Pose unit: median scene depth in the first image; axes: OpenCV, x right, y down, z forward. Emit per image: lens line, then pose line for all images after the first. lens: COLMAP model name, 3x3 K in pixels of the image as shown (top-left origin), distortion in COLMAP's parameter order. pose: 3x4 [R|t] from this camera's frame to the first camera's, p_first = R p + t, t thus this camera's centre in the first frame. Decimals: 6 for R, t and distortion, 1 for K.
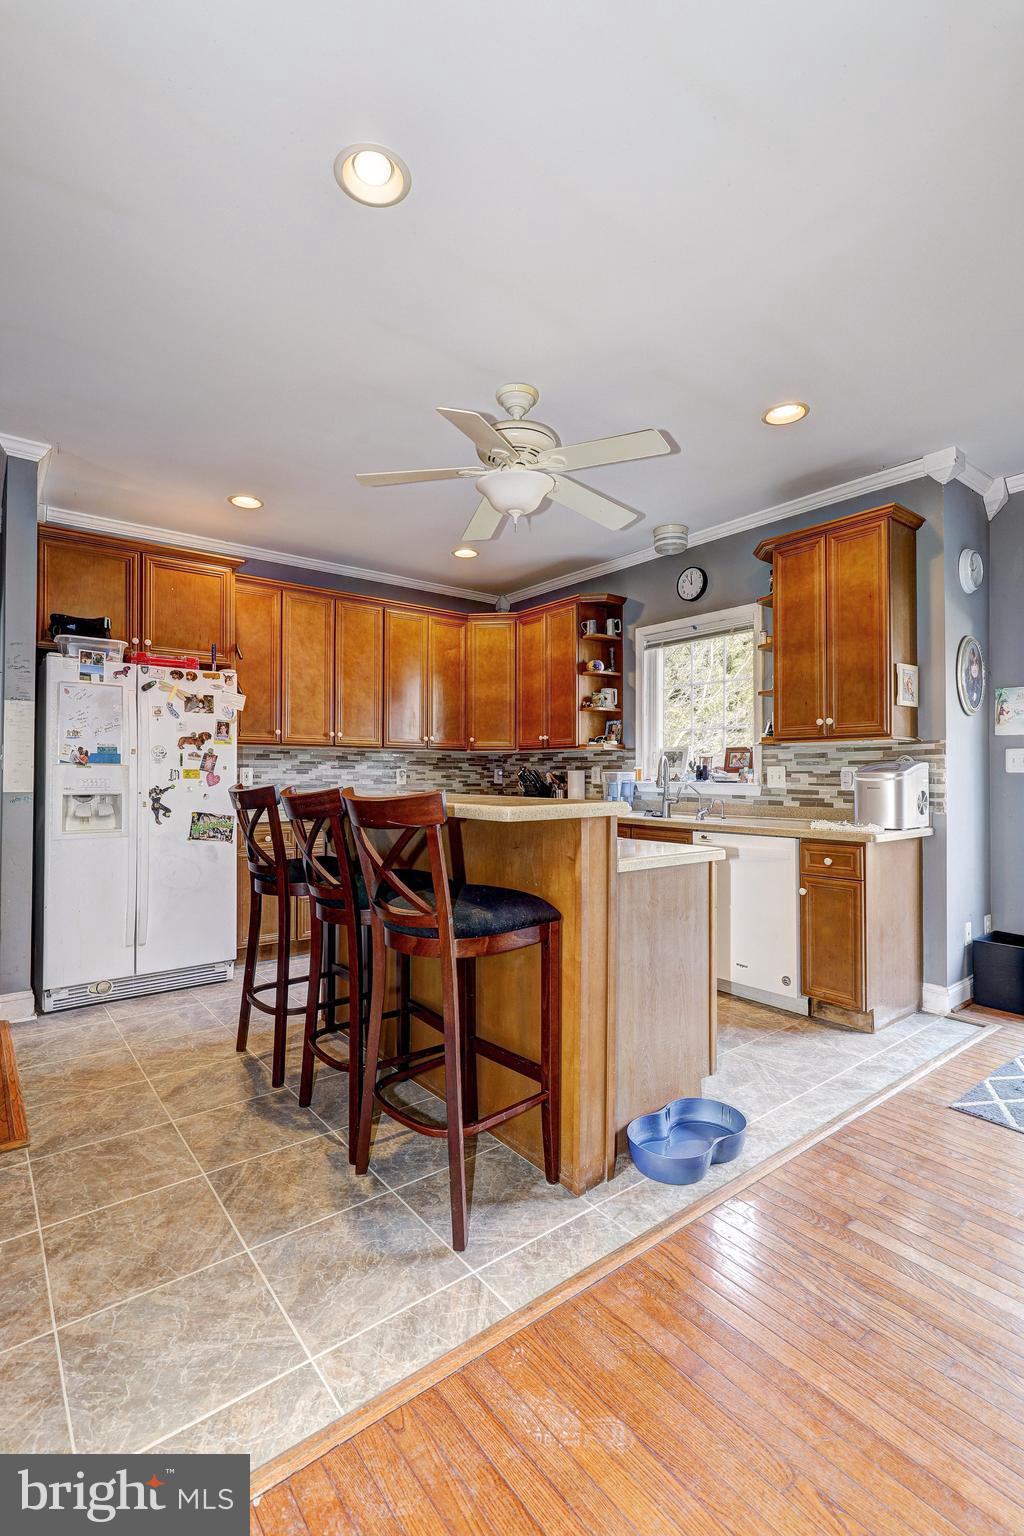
lens RADIAL K [[692.6, 0, 505.2], [0, 692.6, 767.0], [0, 0, 1]] dist [-0.000222, 0.000277]
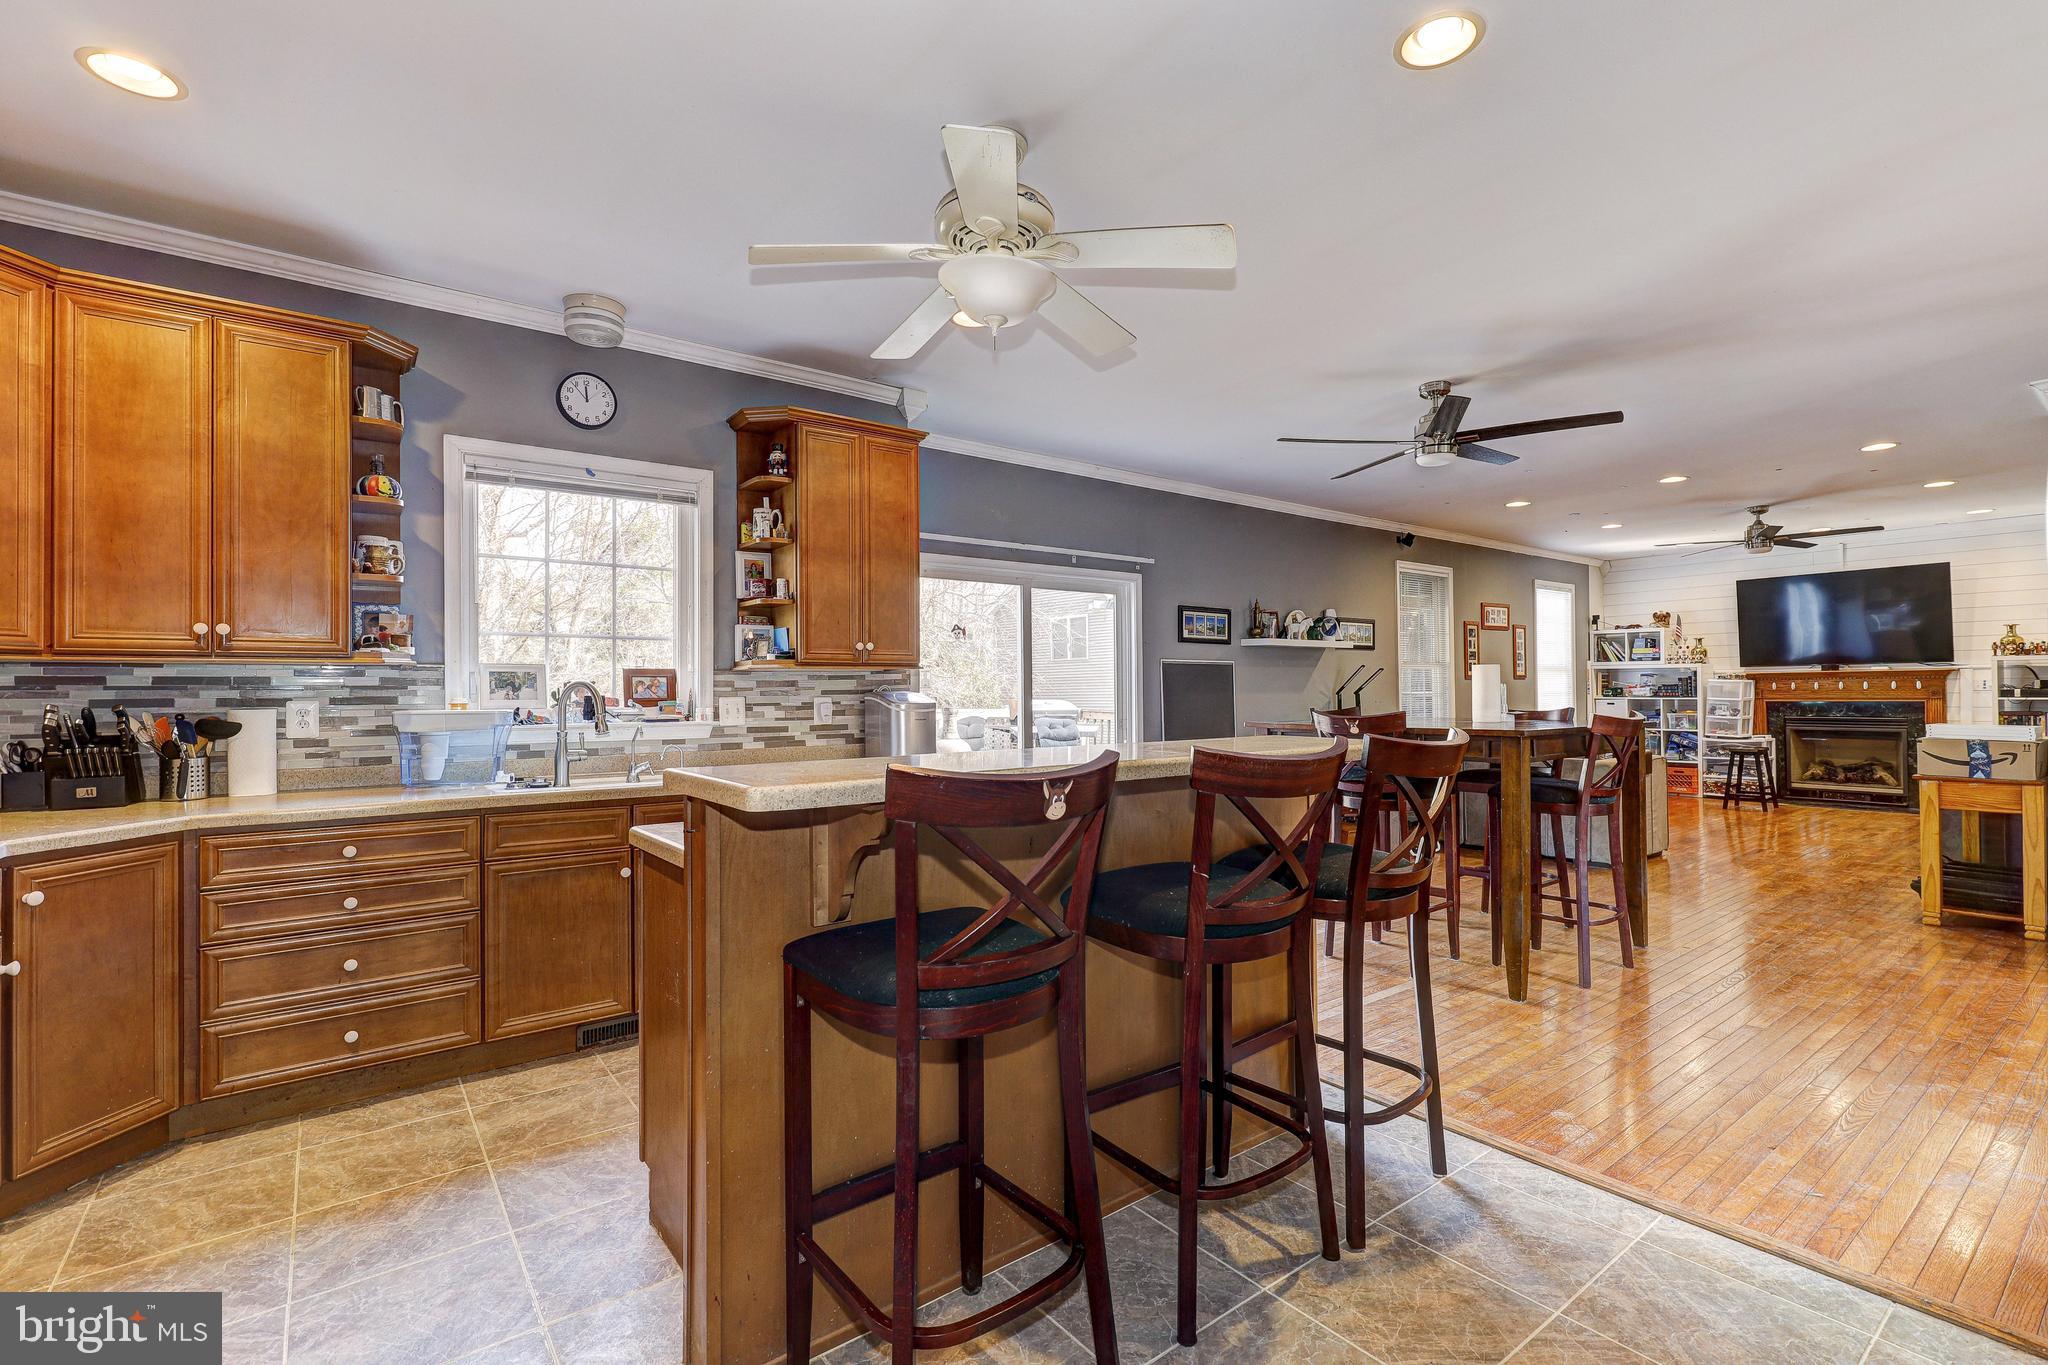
lens RADIAL K [[923.4, 0, 1031.6], [0, 923.4, 681.4], [0, 0, 1]] dist [-0.000222, 0.000277]
pose [[0.008233, 0.010308, 0.999913, -0.645385], [-0.000388, 0.999947, -0.010305, -0.008336], [-0.999966, -0.000303, 0.008236, 0.711896]]
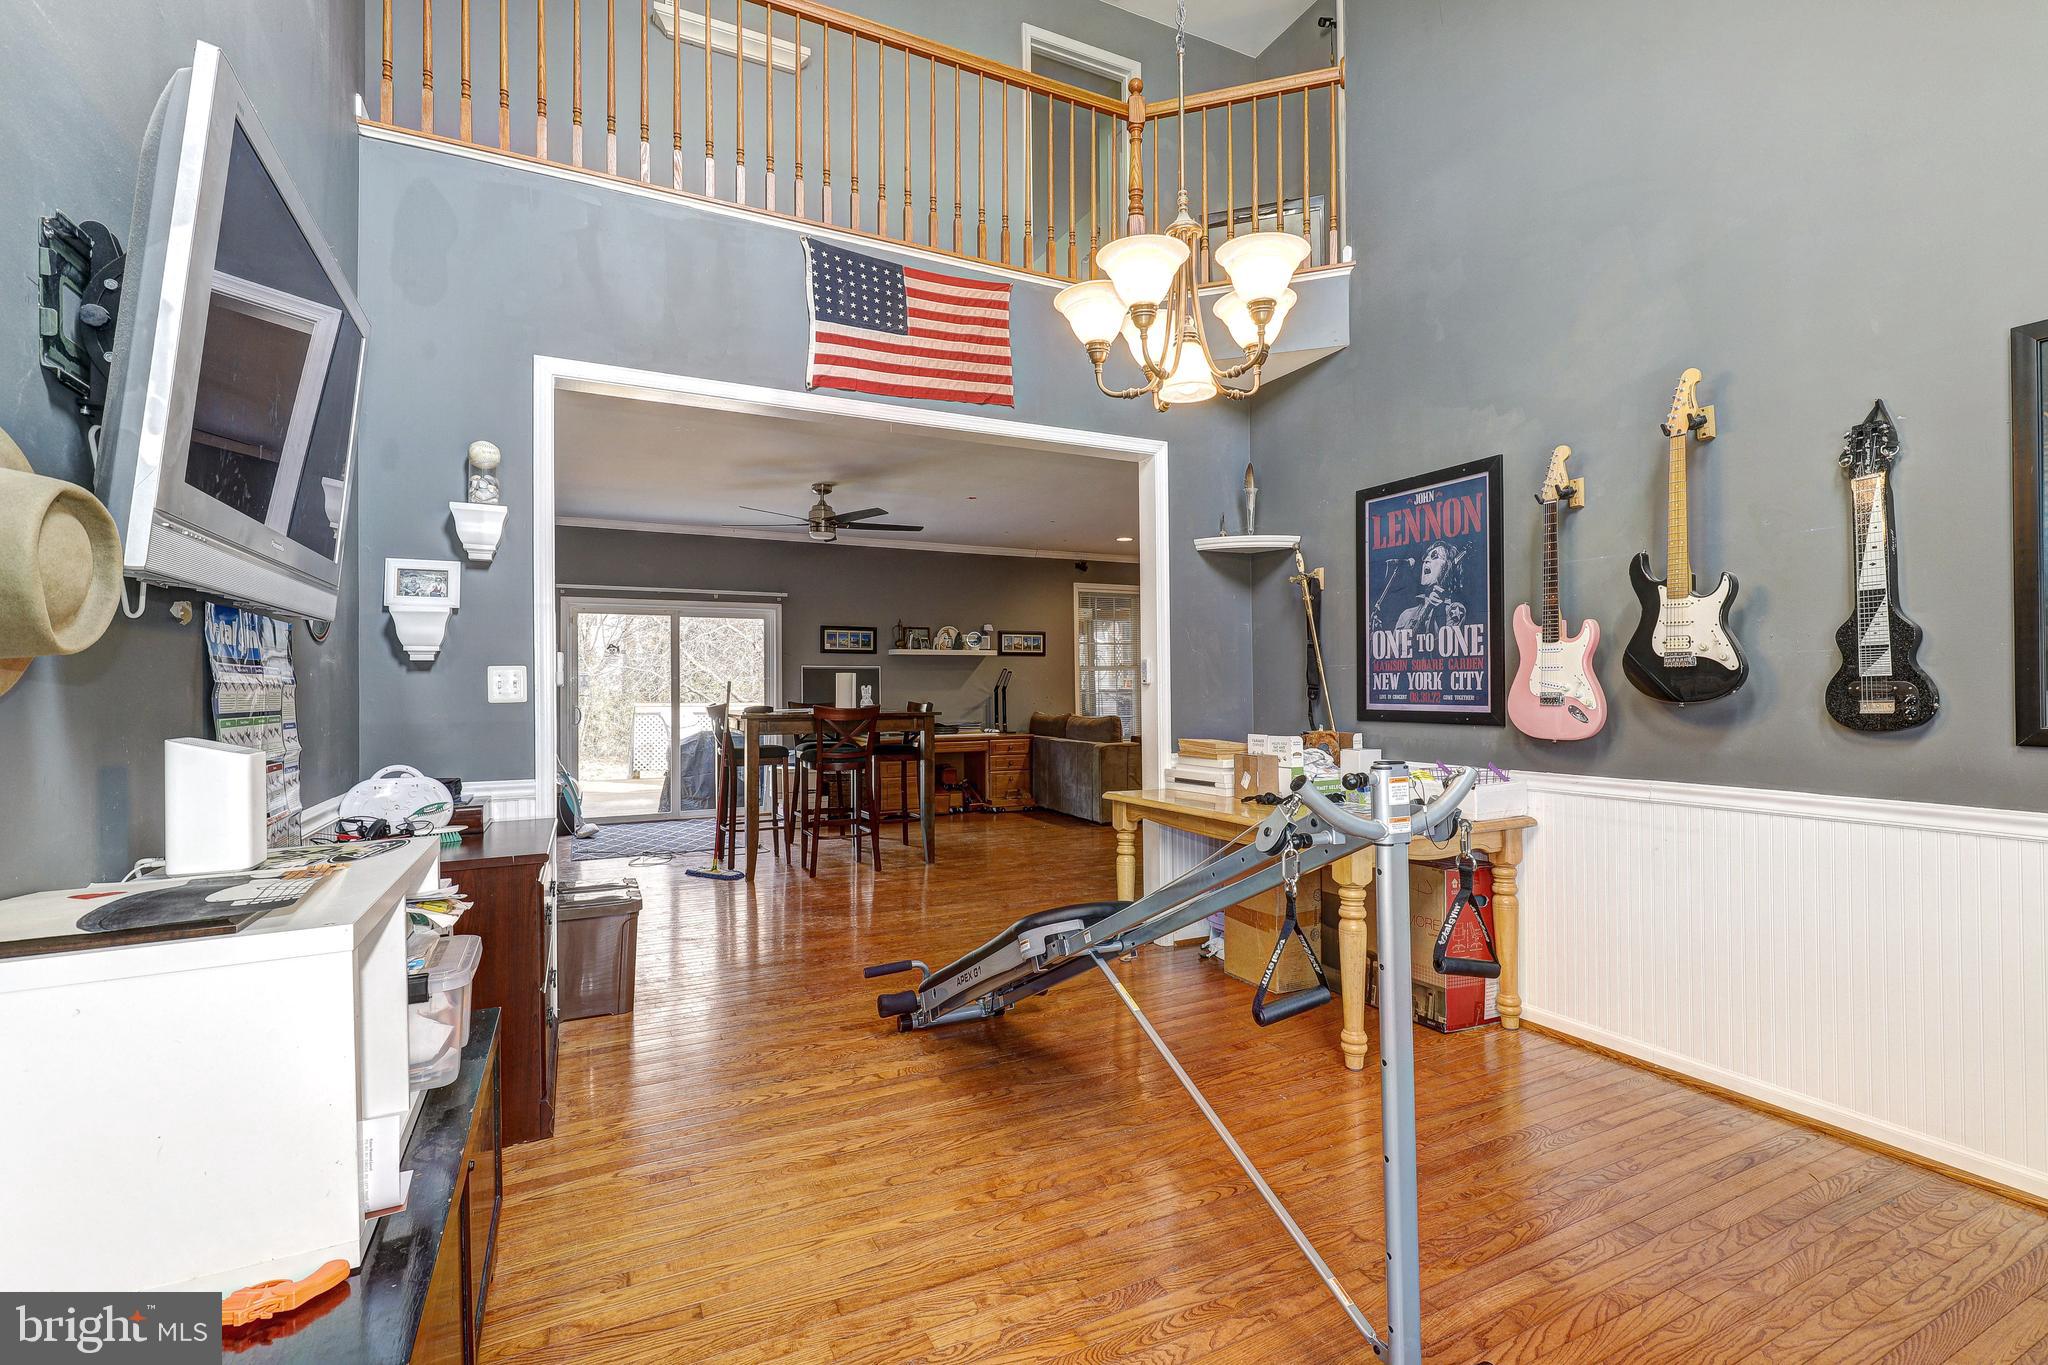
lens RADIAL K [[923.4, 0, 1019.6], [0, 923.4, 682.3], [0, 0, 1]] dist [-0.000222, 0.000277]
pose [[0.201491, 0.002618, 0.979487, -1.118268], [-0.002439, 0.999995, -0.002171, -0.021531], [-0.979487, -0.001951, 0.201496, -0.531122]]
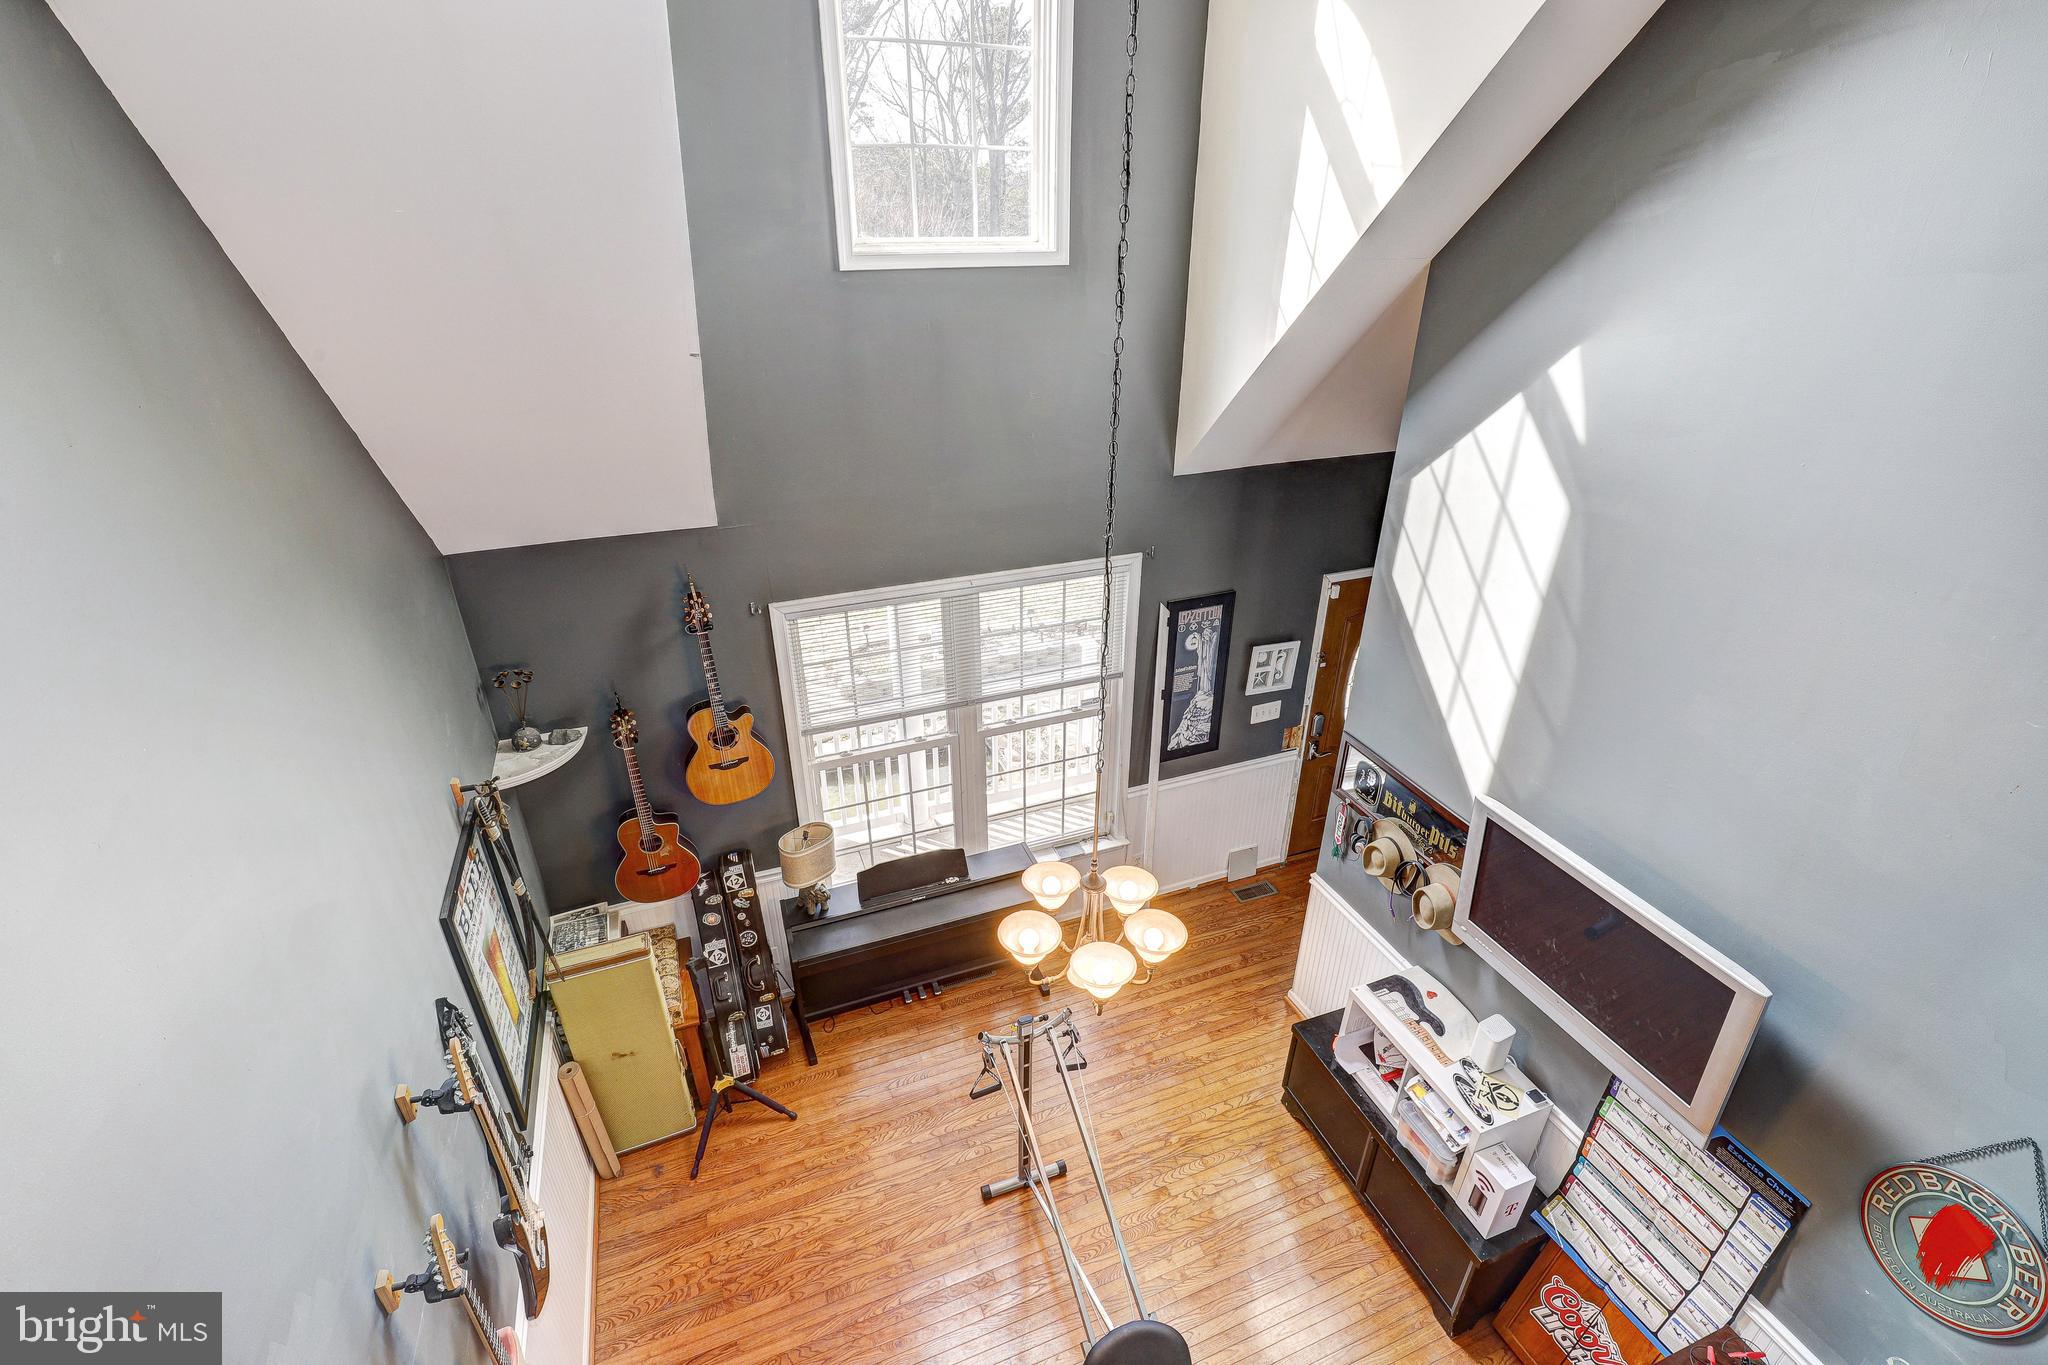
lens RADIAL K [[923.4, 0, 1033.6], [0, 923.4, 678.9], [0, 0, 1]] dist [-0.000222, 0.000277]
pose [[-0.276198, 0.437465, -0.855768, -0.020107], [0.001282, 0.890571, 0.454843, -0.748980], [0.961100, 0.124530, -0.246534, -0.404382]]
